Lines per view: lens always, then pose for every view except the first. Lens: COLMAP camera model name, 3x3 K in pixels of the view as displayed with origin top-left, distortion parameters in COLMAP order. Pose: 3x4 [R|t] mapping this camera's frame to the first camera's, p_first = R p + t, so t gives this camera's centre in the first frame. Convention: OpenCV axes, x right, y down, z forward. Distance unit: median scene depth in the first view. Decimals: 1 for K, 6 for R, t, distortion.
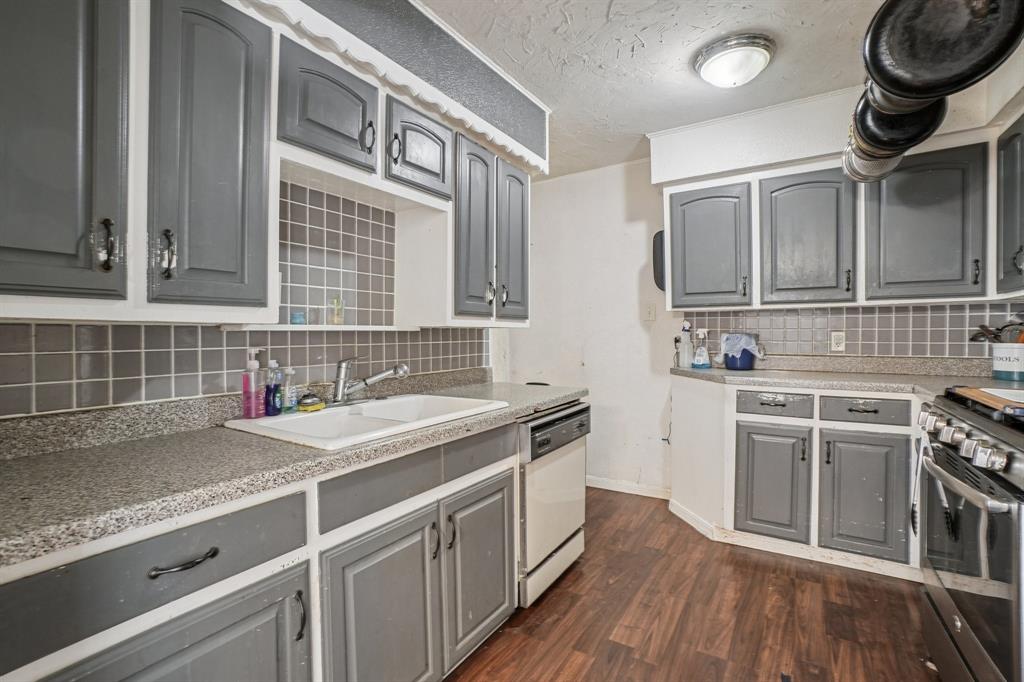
lens RADIAL K [[452.3, 0, 509.3], [0, 452.3, 336.5], [0, 0, 1]] dist [-0.064197, 0.023254]
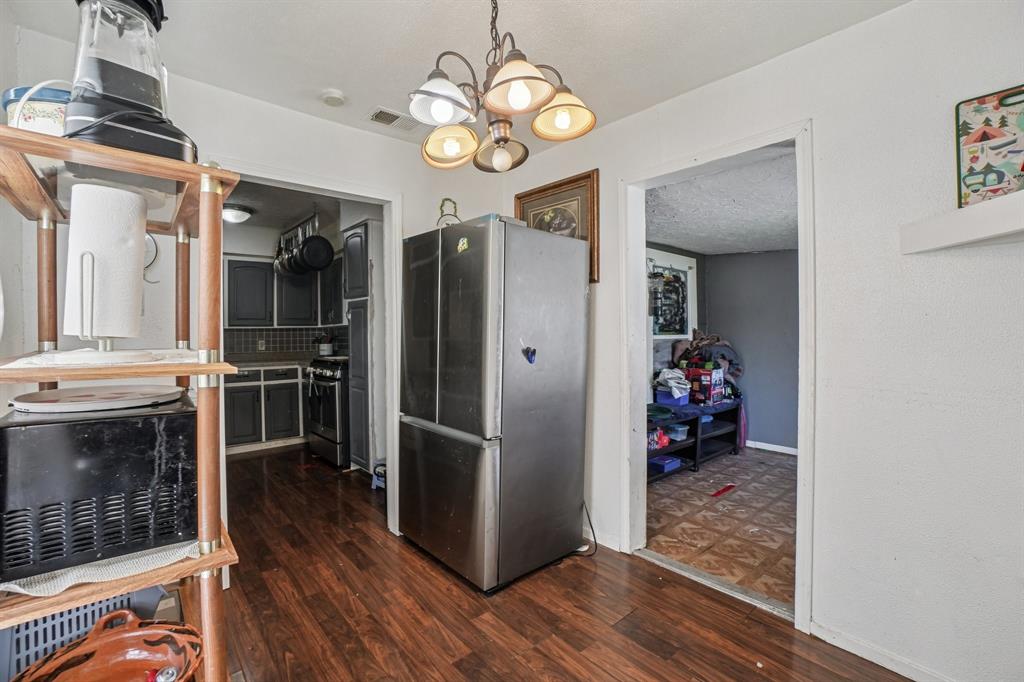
lens RADIAL K [[452.3, 0, 509.3], [0, 452.3, 336.5], [0, 0, 1]] dist [-0.064197, 0.023254]
pose [[0.268091, 0.000011, 0.963394, -1.084730], [0.022438, 0.999729, -0.006255, 0.011634], [-0.963132, 0.023294, 0.268018, -0.758915]]
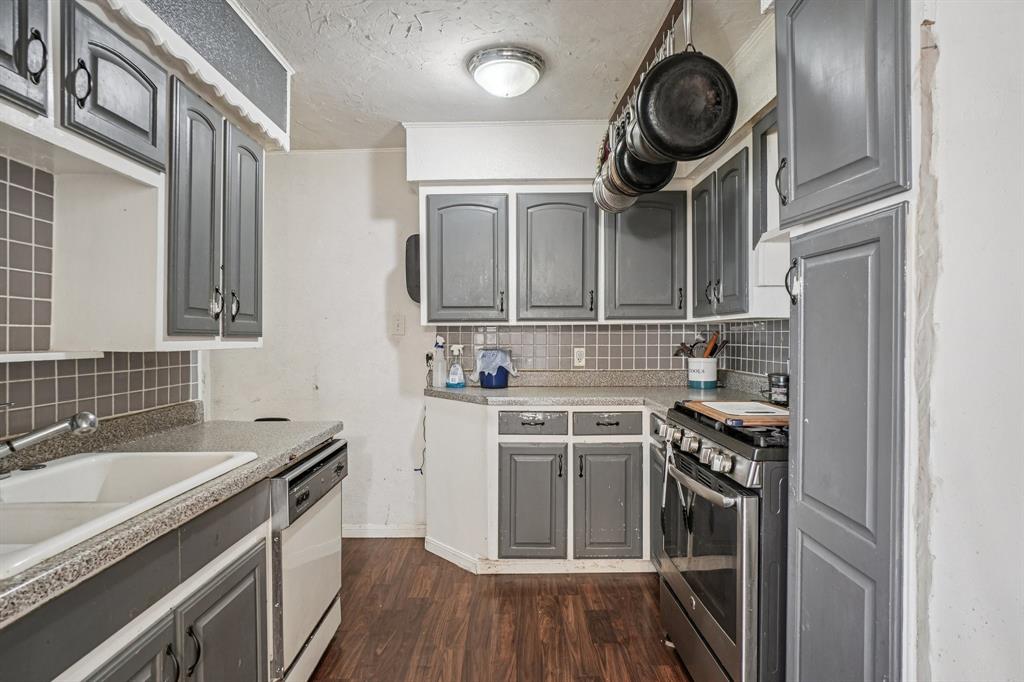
lens RADIAL K [[538.3, 0, 495.5], [0, 538.3, 334.8], [0, 0, 1]] dist [-0.039869, 0.026449]
pose [[0.849107, 0.001807, 0.528217, -0.118627], [0.004459, 0.999934, -0.010590, -0.034978], [-0.528201, 0.011347, 0.849043, 0.022494]]
